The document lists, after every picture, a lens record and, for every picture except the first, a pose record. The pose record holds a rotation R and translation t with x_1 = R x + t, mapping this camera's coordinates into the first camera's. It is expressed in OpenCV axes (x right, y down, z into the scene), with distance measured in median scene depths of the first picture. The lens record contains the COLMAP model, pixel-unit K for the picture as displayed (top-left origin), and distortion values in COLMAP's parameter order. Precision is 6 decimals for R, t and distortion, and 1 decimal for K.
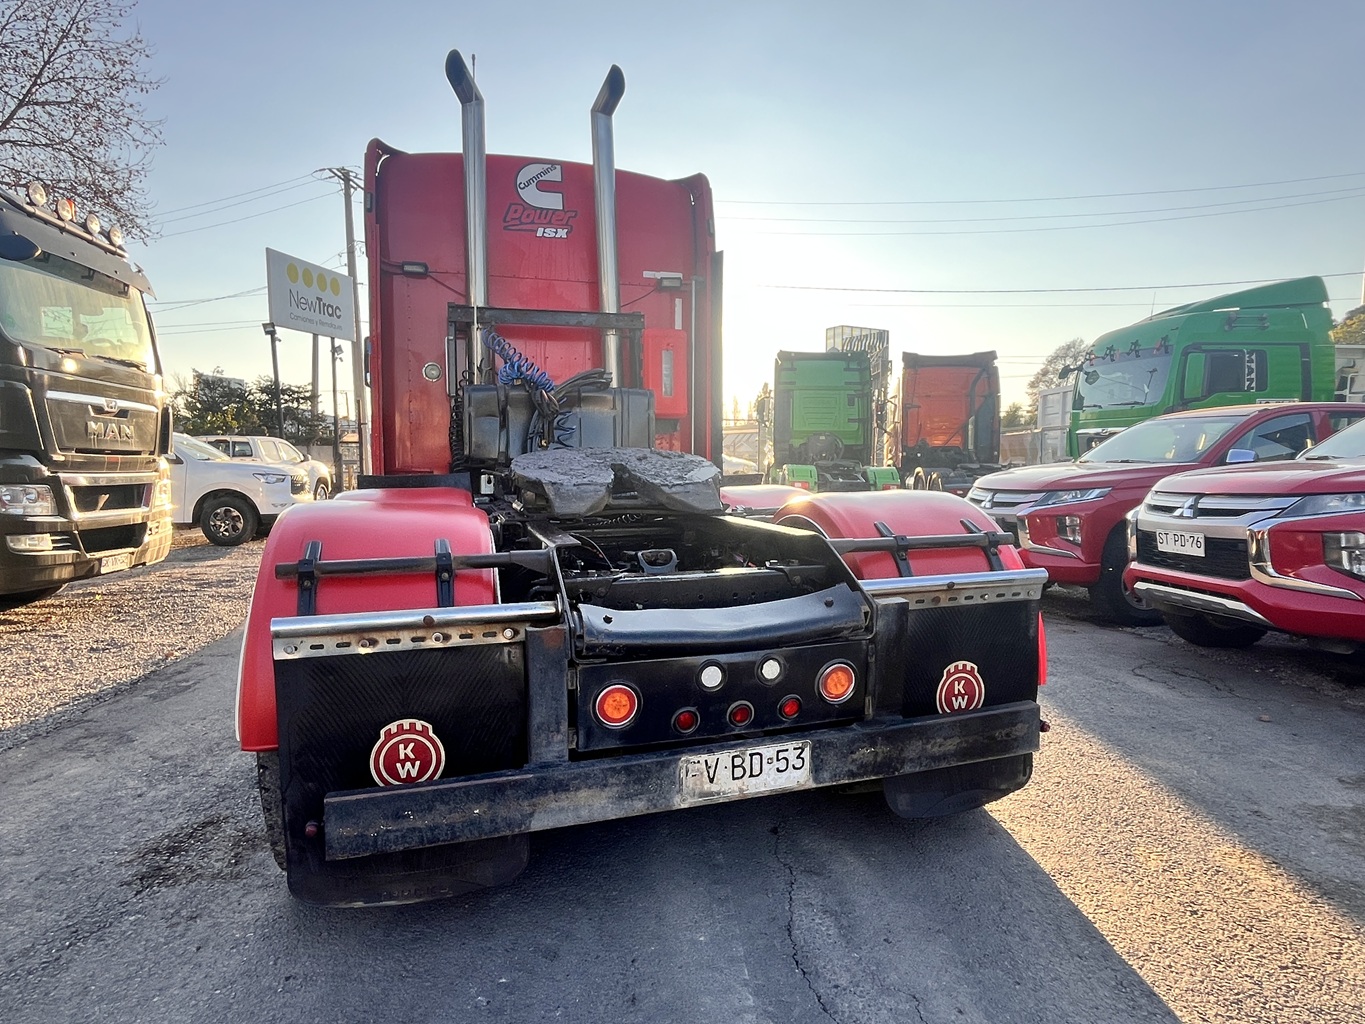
lens RADIAL K [[789.4, 0, 676.3], [0, 789.4, 514.0], [0, 0, 1]] dist [-0.000211, -0.002155]
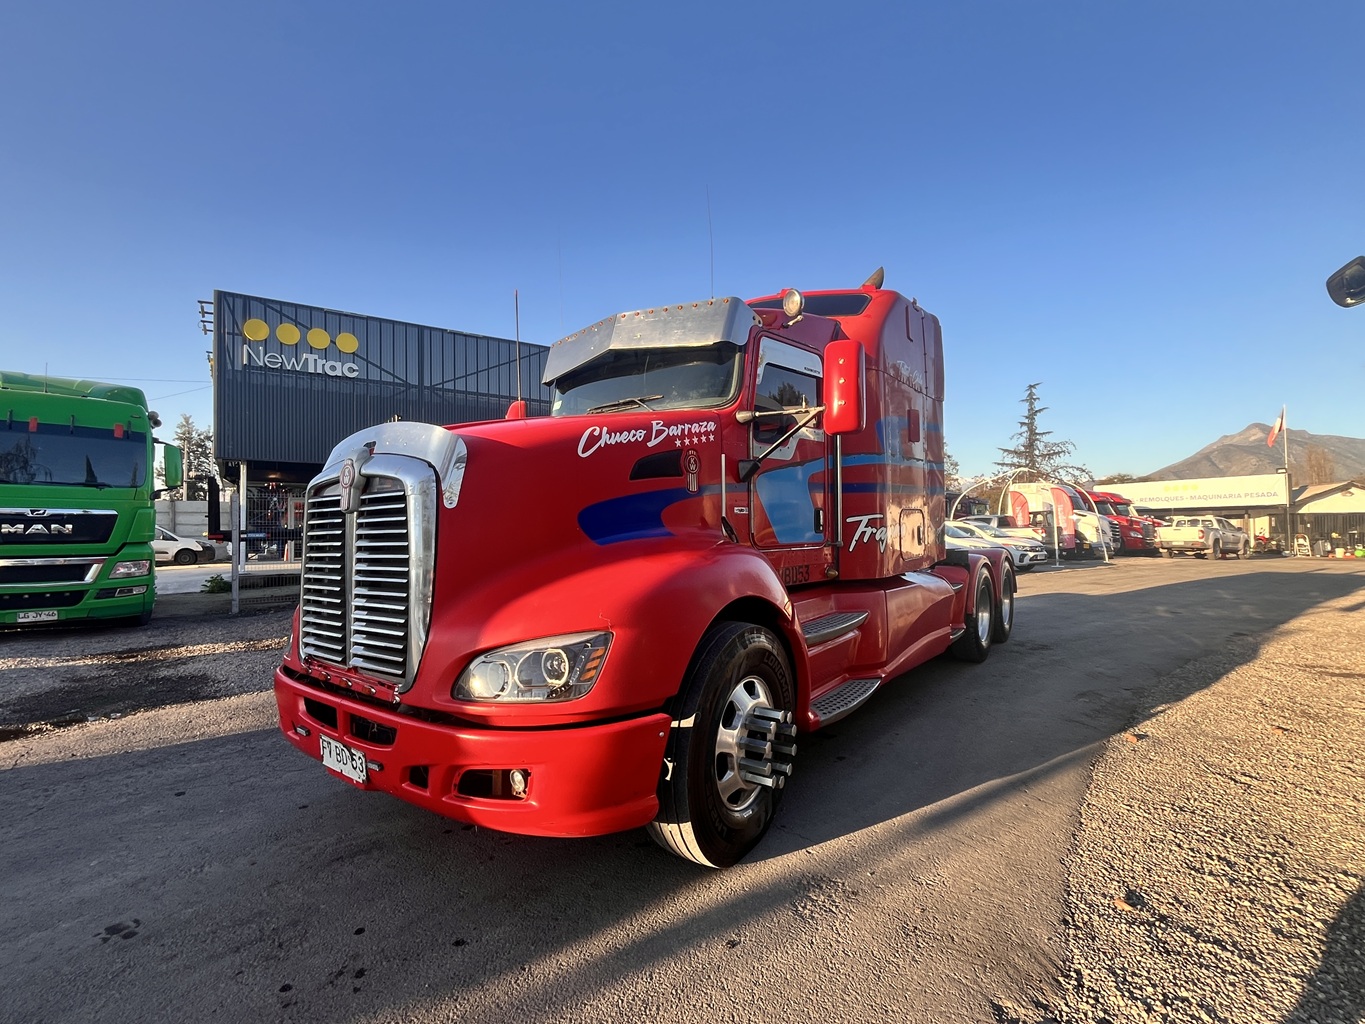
lens RADIAL K [[631.3, 0, 682.0], [0, 631.3, 514.6], [0, 0, 1]] dist [-0.002998, 0.000409]
pose [[-0.598954, 0.017967, 0.800582, -0.934610], [0.063023, 0.997705, 0.024760, -0.168660], [-0.798299, 0.065285, -0.598712, 1.913018]]
